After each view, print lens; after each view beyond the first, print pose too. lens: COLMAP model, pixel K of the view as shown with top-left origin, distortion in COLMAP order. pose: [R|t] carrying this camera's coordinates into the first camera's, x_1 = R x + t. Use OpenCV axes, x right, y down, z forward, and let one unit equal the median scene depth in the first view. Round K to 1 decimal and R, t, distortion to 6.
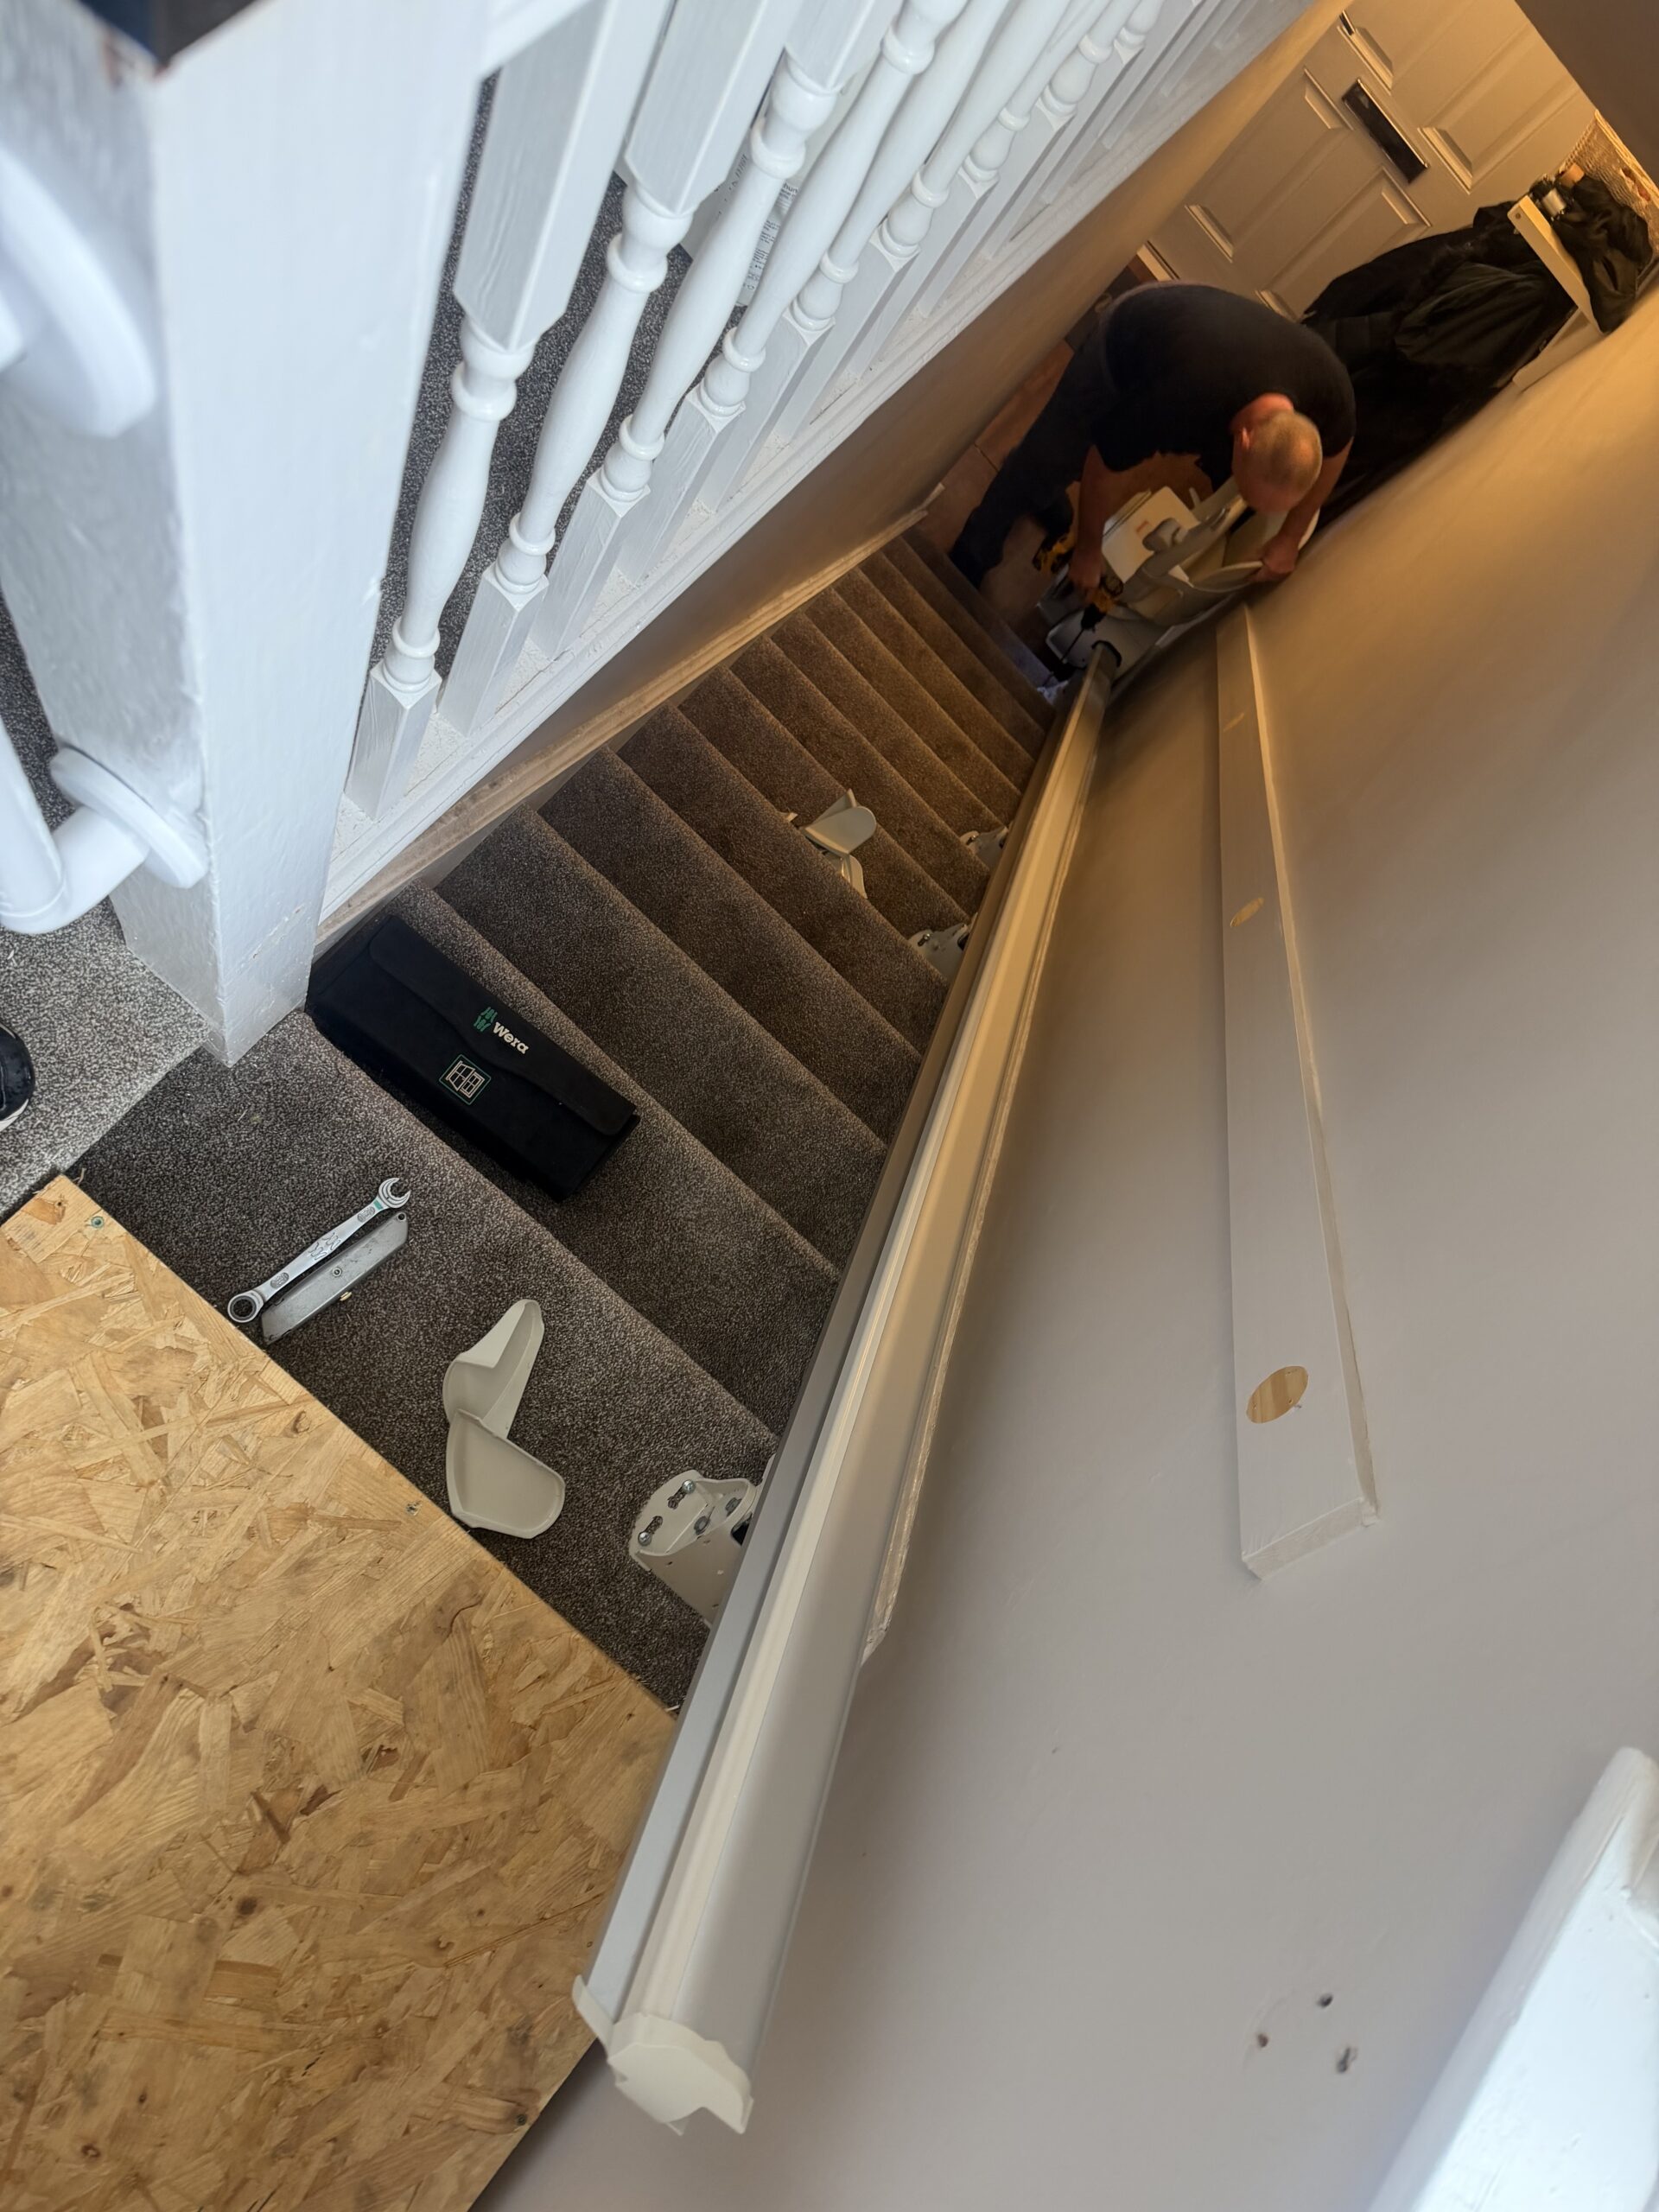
lens RADIAL K [[1624.8, 0, 853.3], [0, 1624.8, 1070.6], [0, 0, 1]] dist [-0.025035, 0.000333]
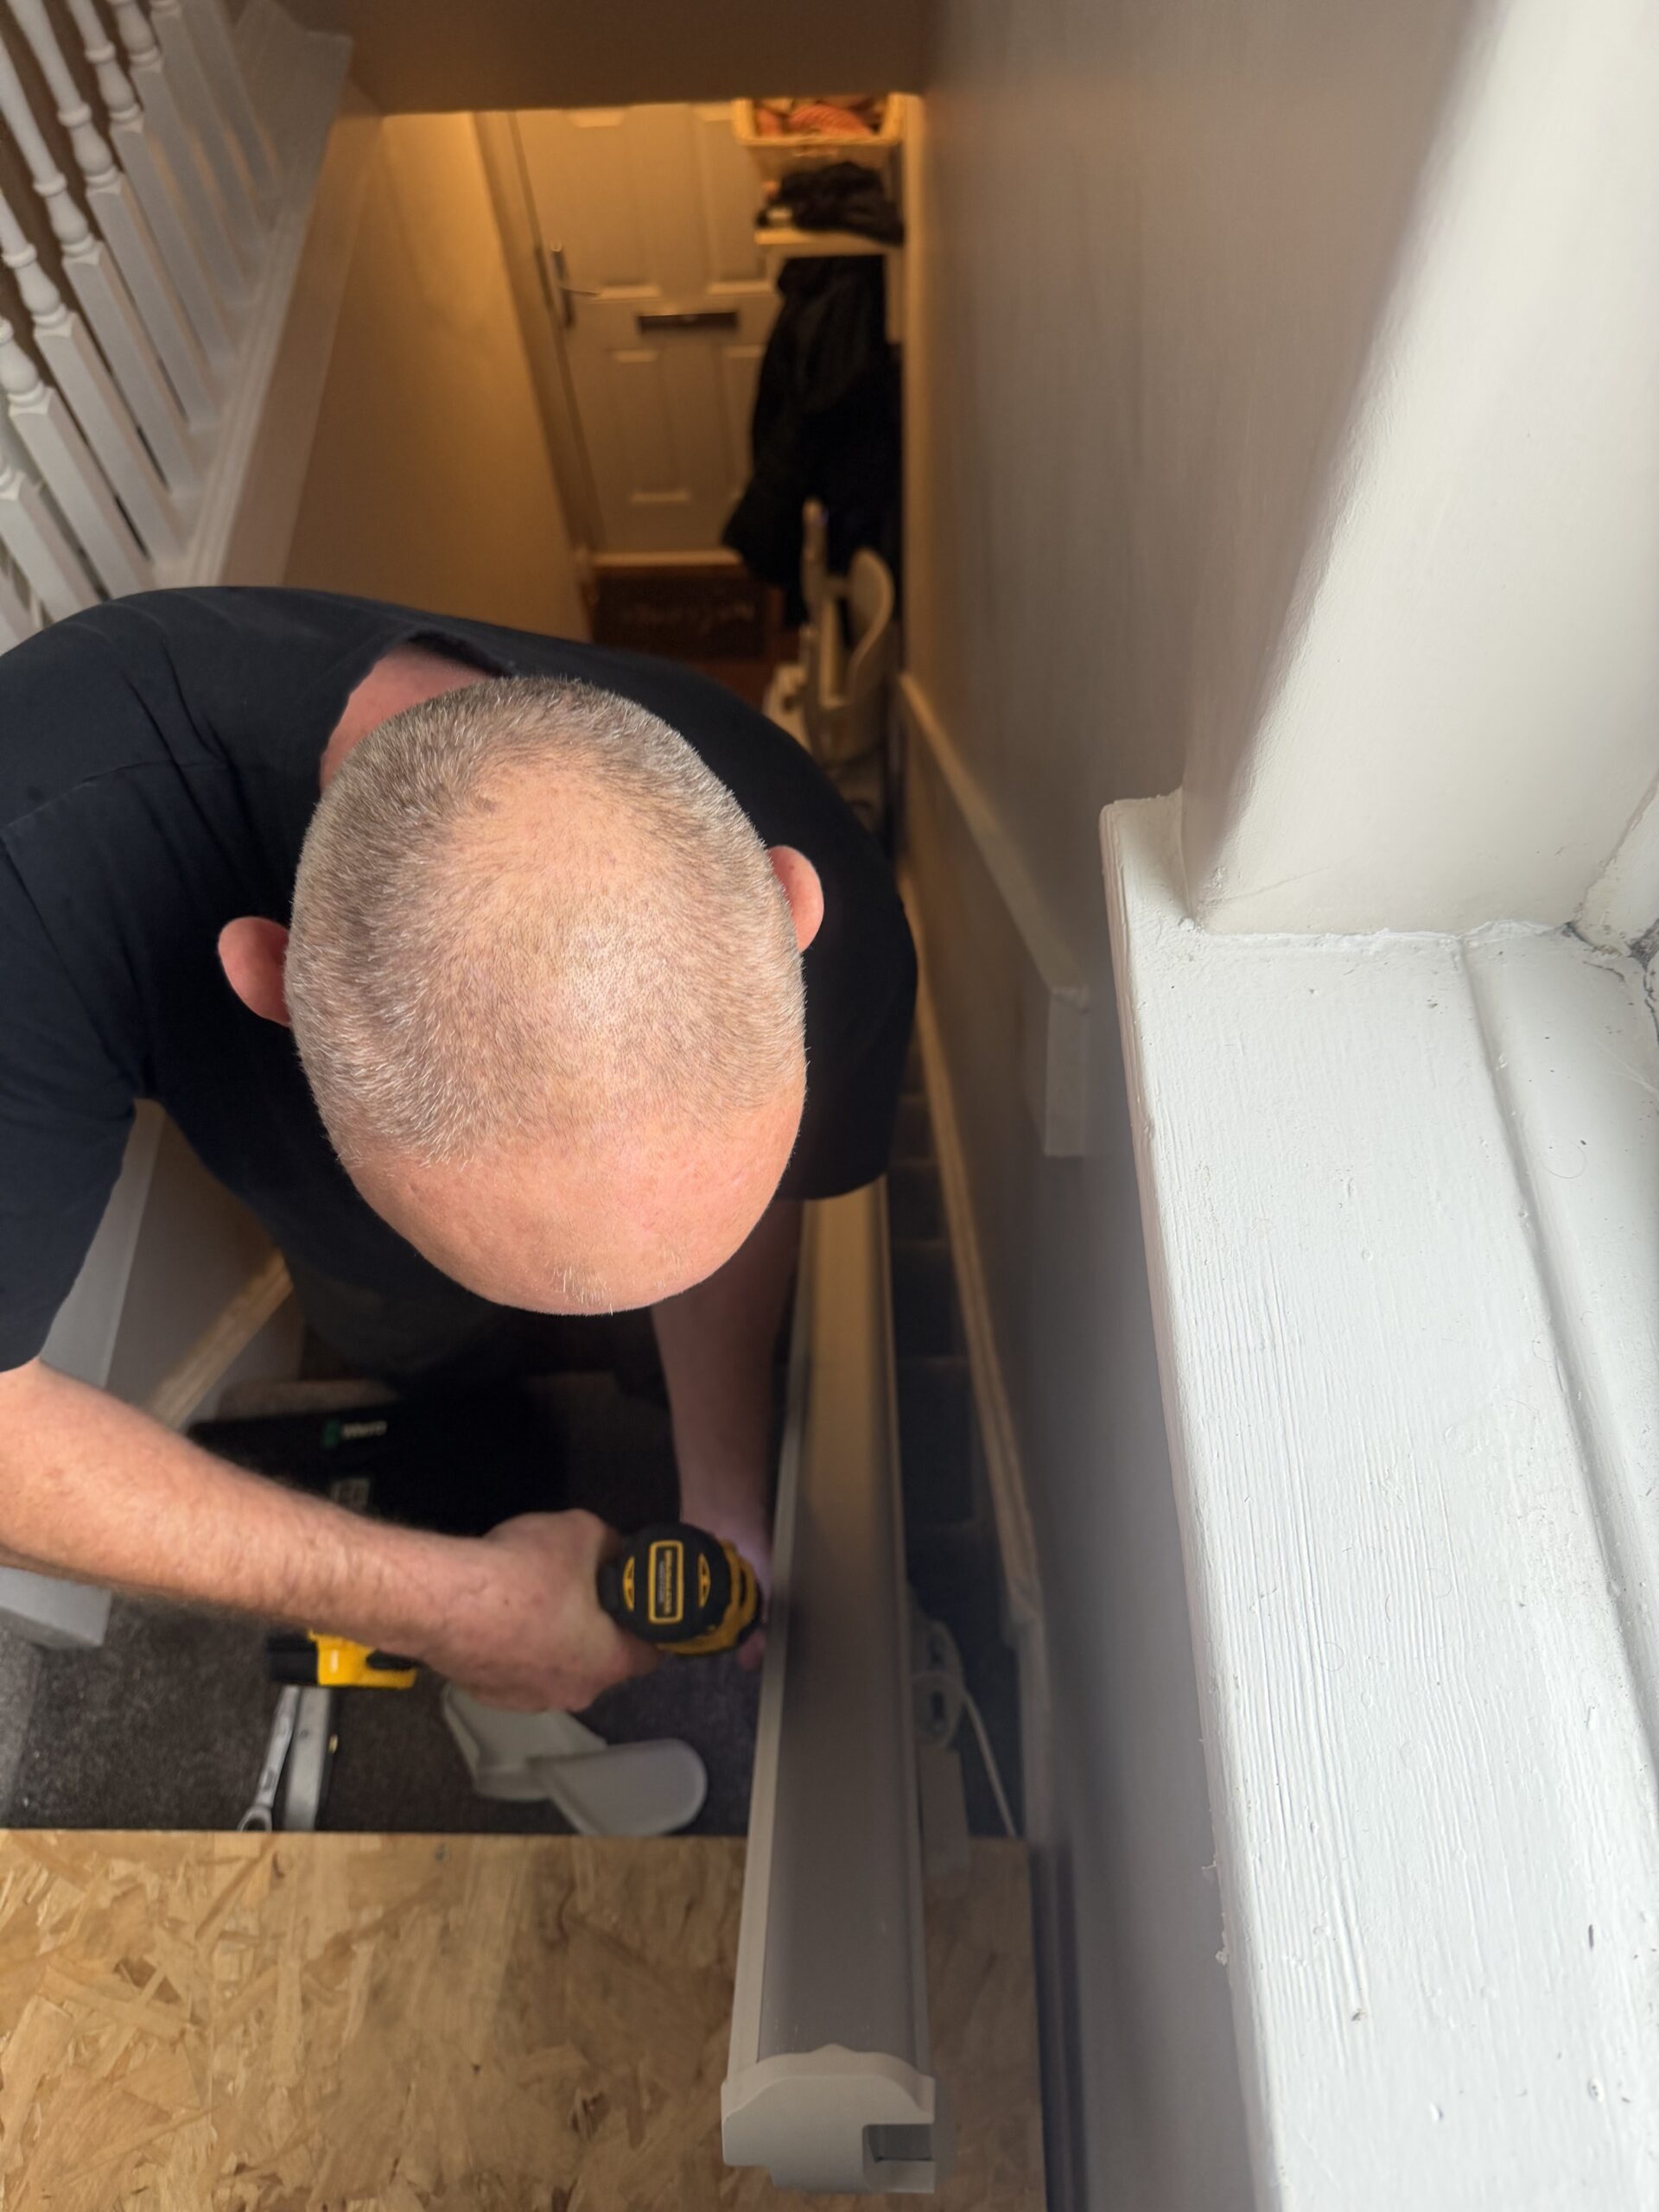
lens RADIAL K [[1624.8, 0, 816.8], [0, 1624.8, 1096.3], [0, 0, 1]] dist [-0.025035, 0.000333]
pose [[0.675936, -0.735503, -0.046318, 0.209431], [0.703398, 0.662628, -0.257206, 0.382641], [0.219867, 0.141275, 0.965246, 0.164945]]
